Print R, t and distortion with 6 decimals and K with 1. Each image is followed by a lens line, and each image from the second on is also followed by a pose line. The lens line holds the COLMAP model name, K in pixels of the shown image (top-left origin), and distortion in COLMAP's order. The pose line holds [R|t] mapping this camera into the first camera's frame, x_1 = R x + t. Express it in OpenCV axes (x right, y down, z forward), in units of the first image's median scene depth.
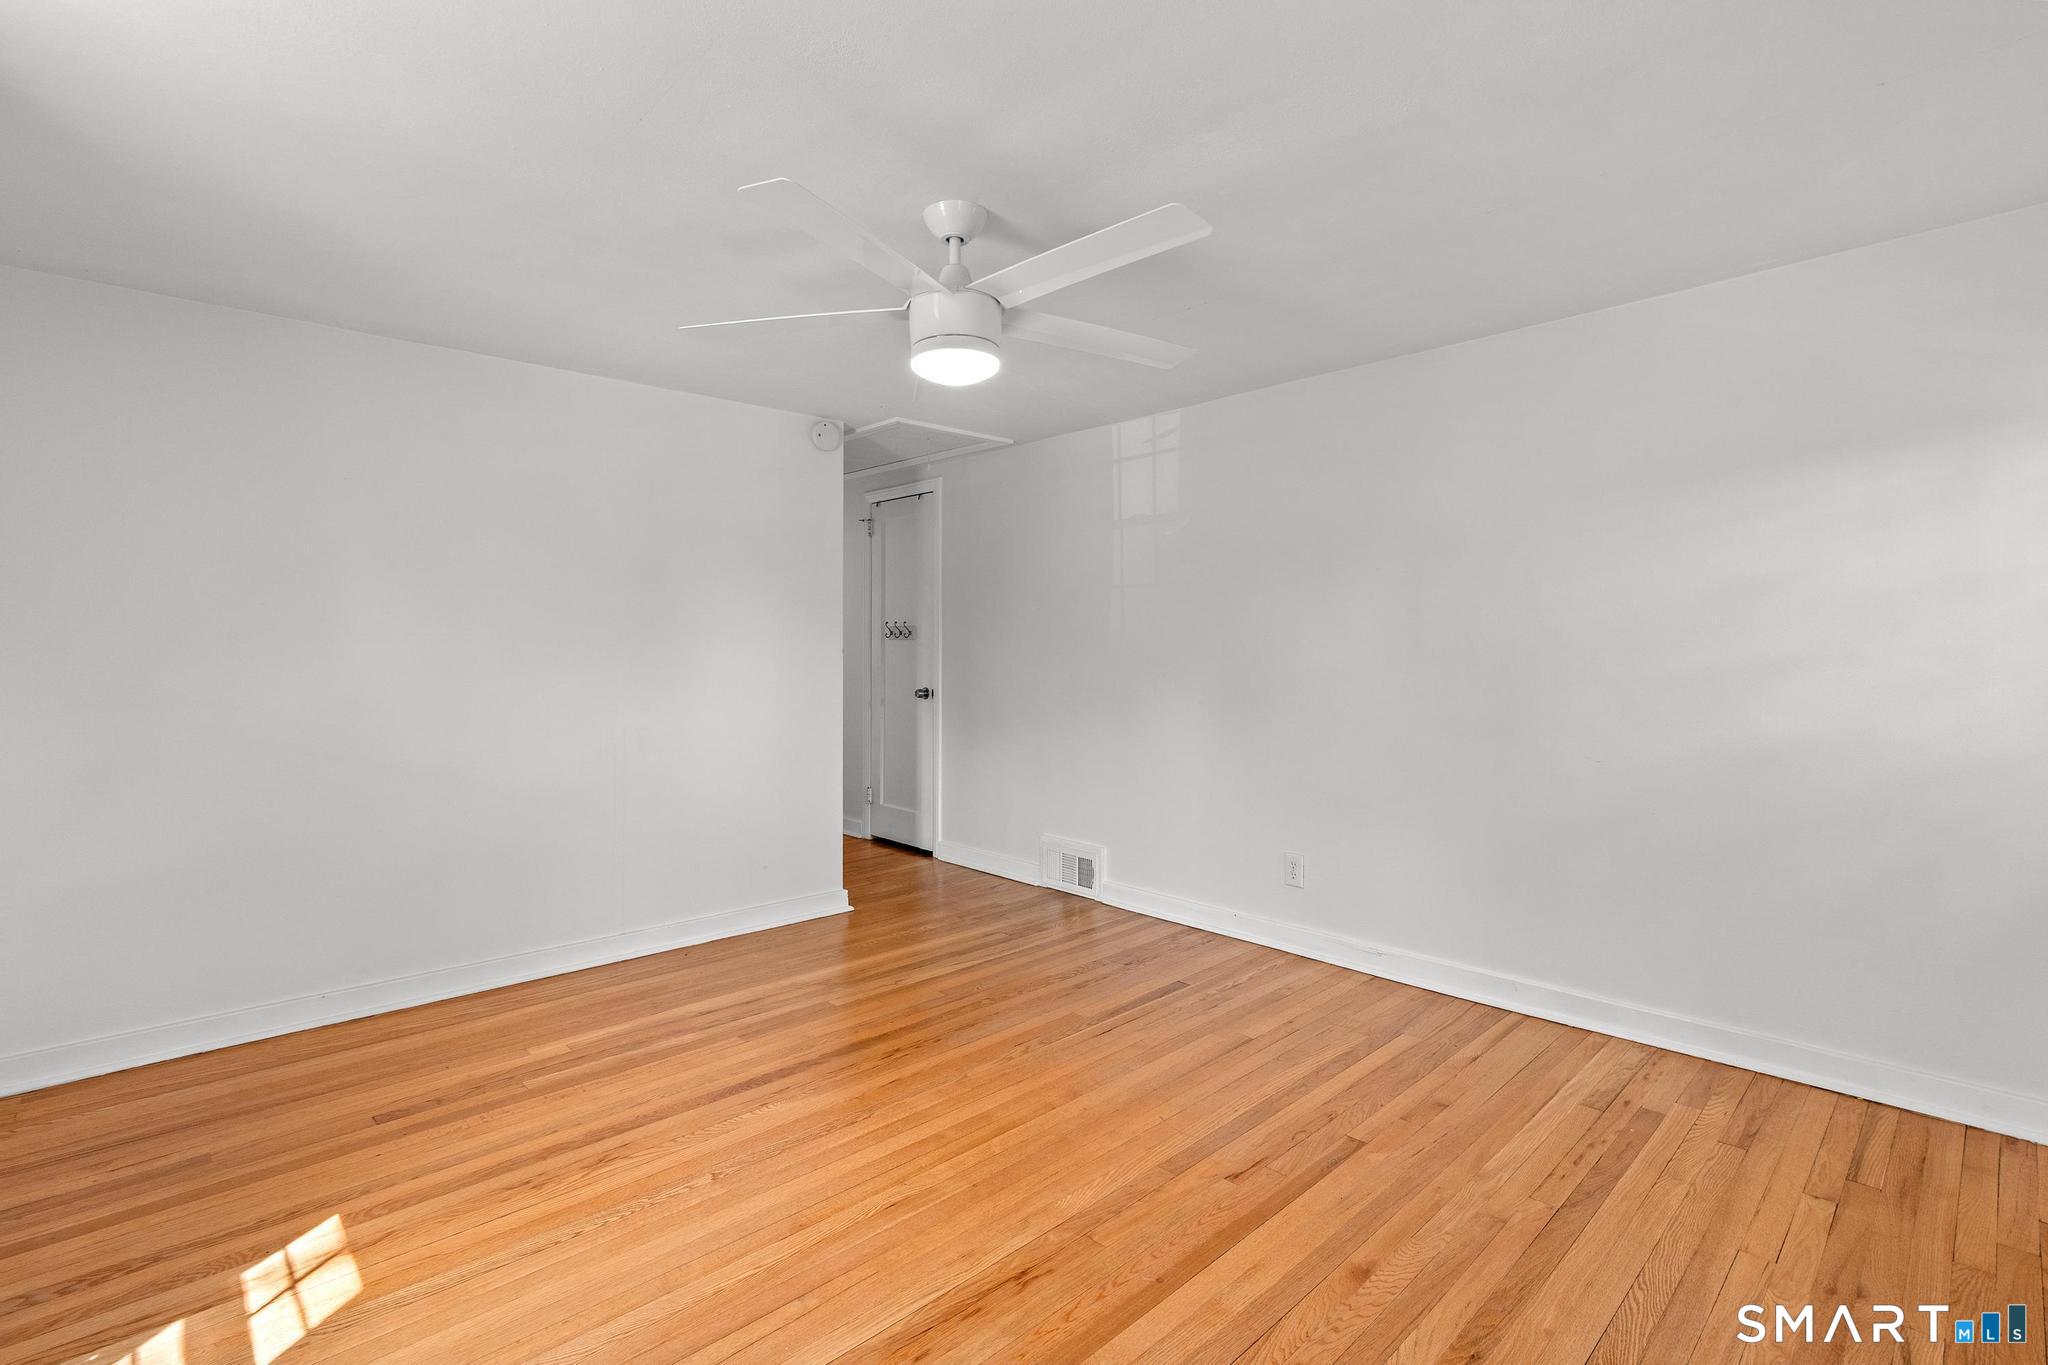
lens RADIAL K [[921.1, 0, 1014.5], [0, 921.1, 677.8], [0, 0, 1]] dist [-0.007126, 0.000616]
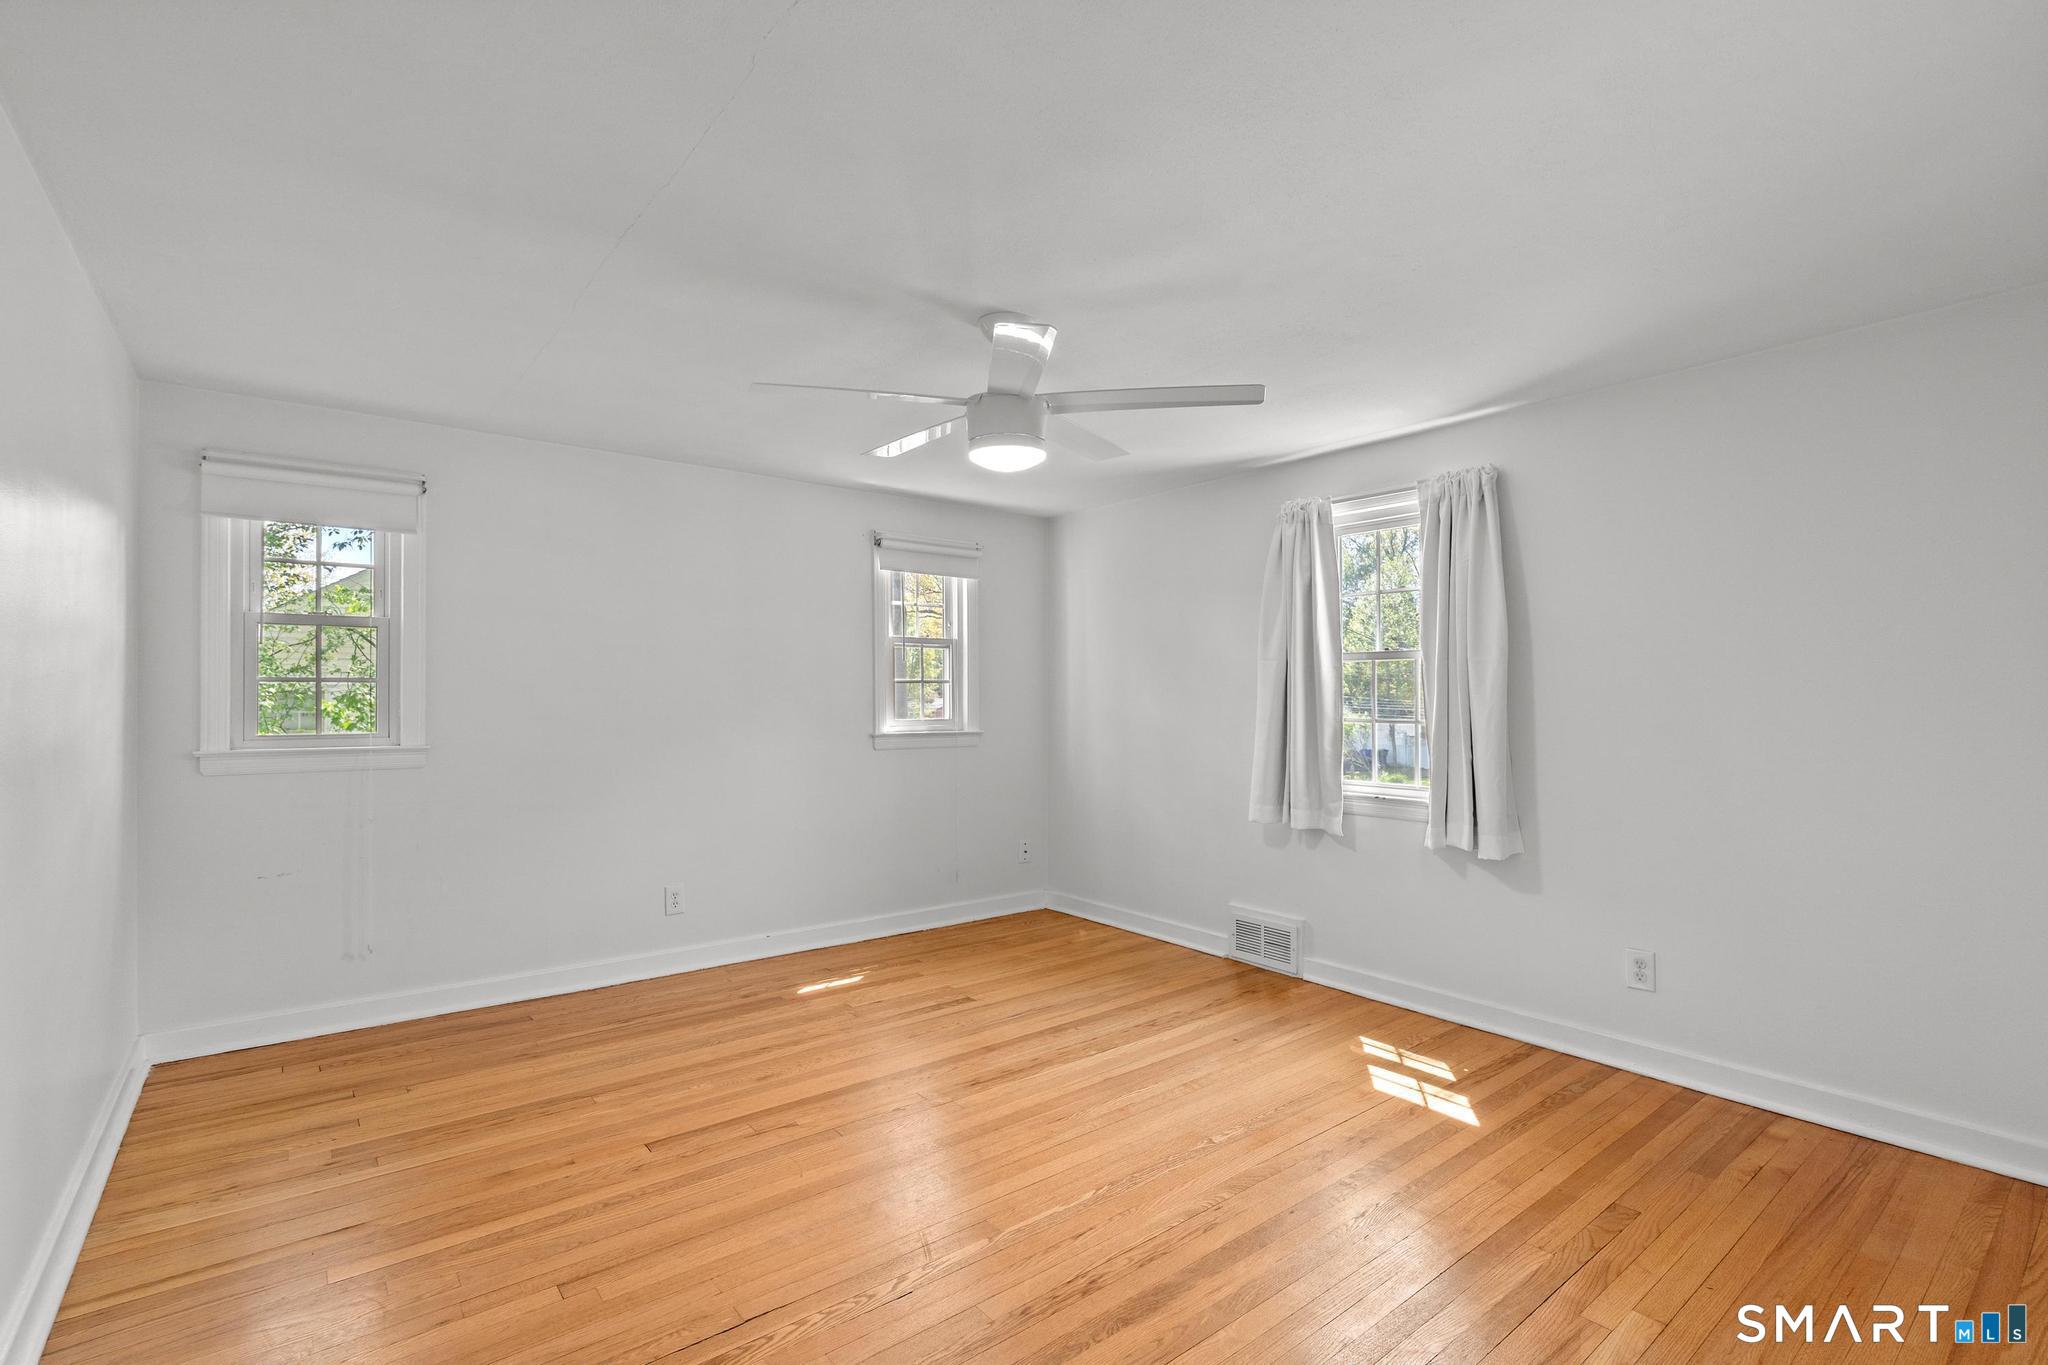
lens RADIAL K [[921.1, 0, 1014.5], [0, 921.1, 677.8], [0, 0, 1]] dist [-0.007126, 0.000616]
pose [[-0.995518, 0.003703, 0.094502, -0.197792], [0.004590, 0.999947, 0.009170, -0.080472], [-0.094463, 0.009563, -0.995482, 2.353171]]
